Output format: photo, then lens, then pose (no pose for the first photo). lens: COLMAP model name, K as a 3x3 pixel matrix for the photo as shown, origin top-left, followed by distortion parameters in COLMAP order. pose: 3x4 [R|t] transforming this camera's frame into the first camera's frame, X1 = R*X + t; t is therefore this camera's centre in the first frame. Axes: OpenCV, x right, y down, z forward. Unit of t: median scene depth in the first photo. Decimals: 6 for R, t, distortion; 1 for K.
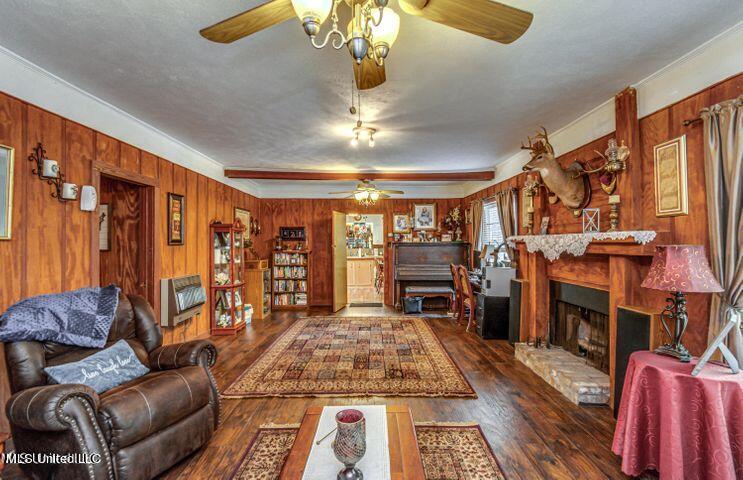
lens RADIAL K [[339.4, 0, 389.8], [0, 339.4, 242.8], [0, 0, 1]] dist [0.011620, -0.000477]
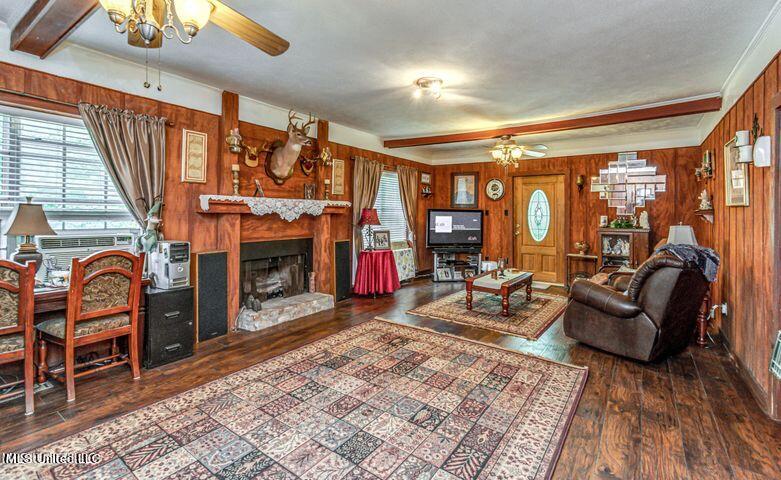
lens RADIAL K [[346.0, 0, 383.4], [0, 346.0, 211.4], [0, 0, 1]] dist [0.001729, 0.000066]
pose [[-0.766093, -0.009734, 0.642656, -0.490101], [-0.012684, 0.999920, 0.000024, 0.013753], [-0.642605, -0.008133, -0.766154, 1.515436]]
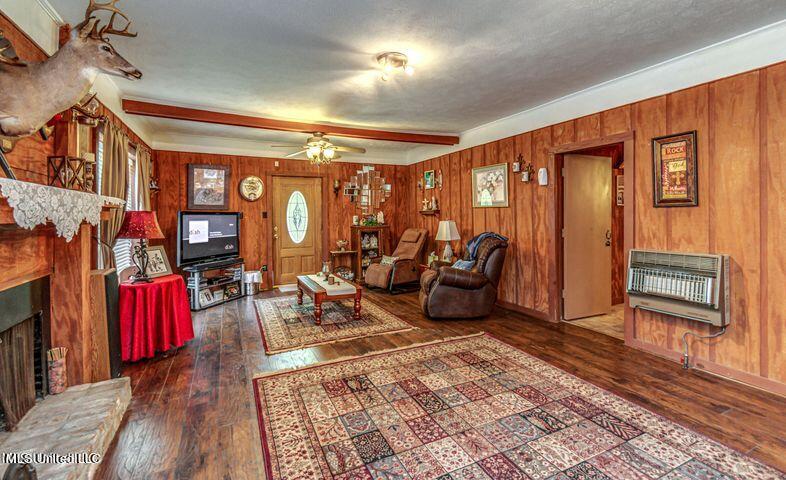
lens RADIAL K [[350.5, 0, 385.3], [0, 350.5, 213.4], [0, 0, 1]] dist [-0.001522, -0.000327]
pose [[-0.932762, 0.006188, -0.360439, 0.194941], [0.008958, 0.999942, -0.006014, 0.020320], [0.360381, -0.008838, -0.932763, 1.468580]]
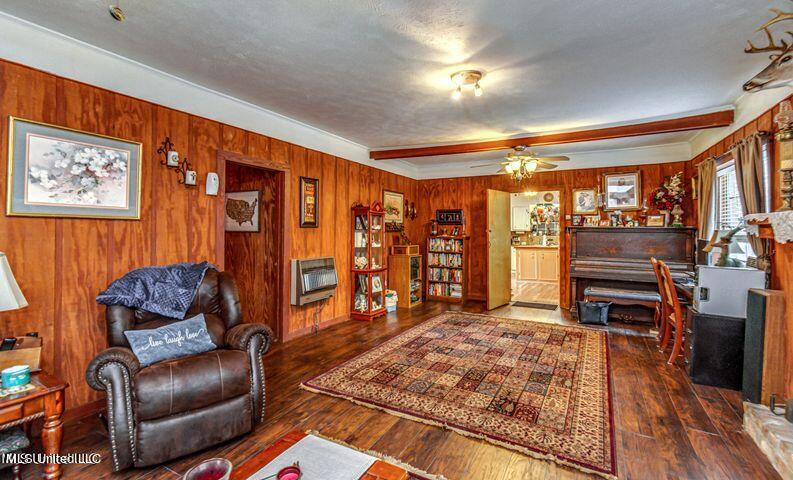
lens RADIAL K [[366.5, 0, 410.2], [0, 366.5, 230.2], [0, 0, 1]] dist [0.004680, 0.000133]
pose [[0.865667, 0.006945, -0.500573, 0.195000], [-0.006143, 0.999976, 0.003252, 0.009697], [0.500583, 0.000260, 0.865688, 0.193809]]
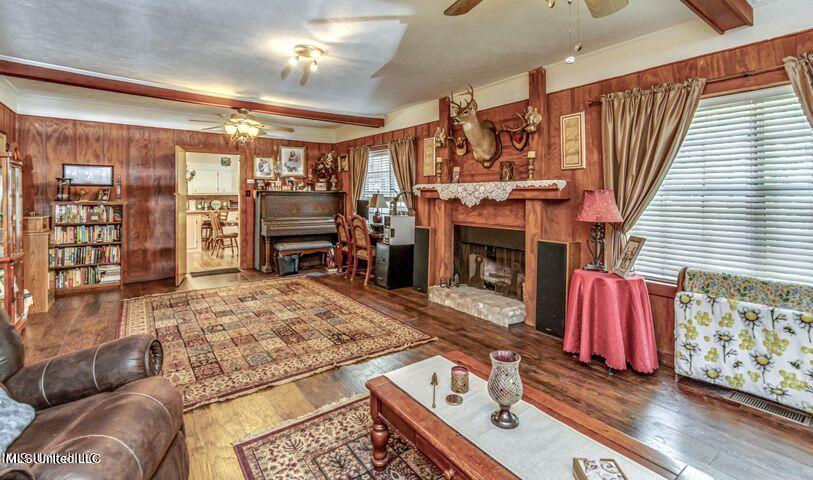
lens RADIAL K [[366.5, 0, 423.8], [0, 366.5, 195.5], [0, 0, 1]] dist [0.001212, -0.000097]
pose [[0.814919, 0.004958, 0.579554, -0.303921], [-0.004383, 0.999988, -0.002390, 0.018383], [-0.579558, -0.000593, 0.814930, 0.097321]]
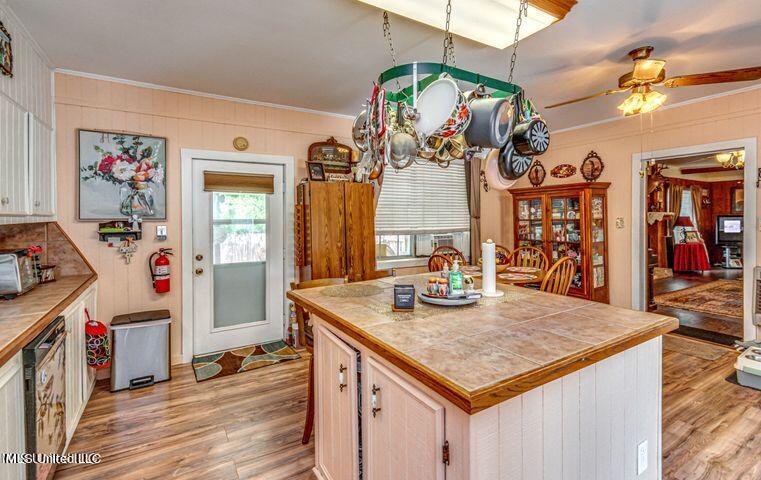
lens RADIAL K [[339.8, 0, 383.5], [0, 339.8, 223.4], [0, 0, 1]] dist [0.003353, -0.000379]
pose [[-0.445854, -0.001801, 0.895104, -0.616501], [0.009530, 0.999932, 0.006758, 0.015128], [-0.895055, 0.011544, -0.445807, 3.082677]]
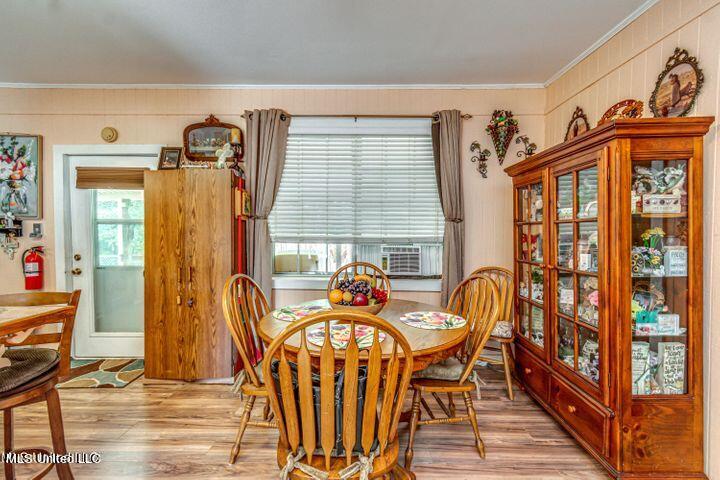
lens RADIAL K [[323.4, 0, 361.8], [0, 323.4, 236.4], [0, 0, 1]] dist [0.008583, -0.000206]
pose [[0.069403, -0.014094, 0.997489, -0.378168], [-0.008343, 0.999857, 0.014708, 0.034603], [-0.997554, -0.009343, 0.069275, 2.338883]]
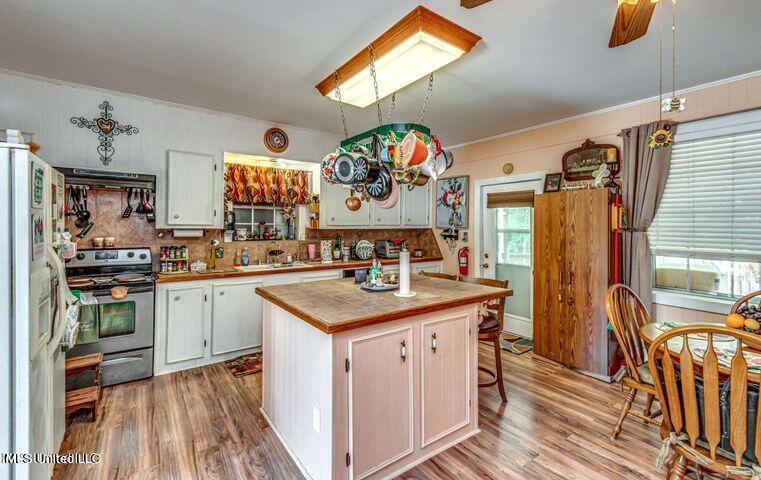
lens RADIAL K [[339.8, 0, 383.5], [0, 339.8, 223.4], [0, 0, 1]] dist [0.003353, -0.000379]
pose [[0.843553, 0.014982, 0.536838, -0.591618], [-0.013556, 0.999886, -0.006603, 0.000815], [-0.536875, -0.001707, 0.843660, 2.269225]]
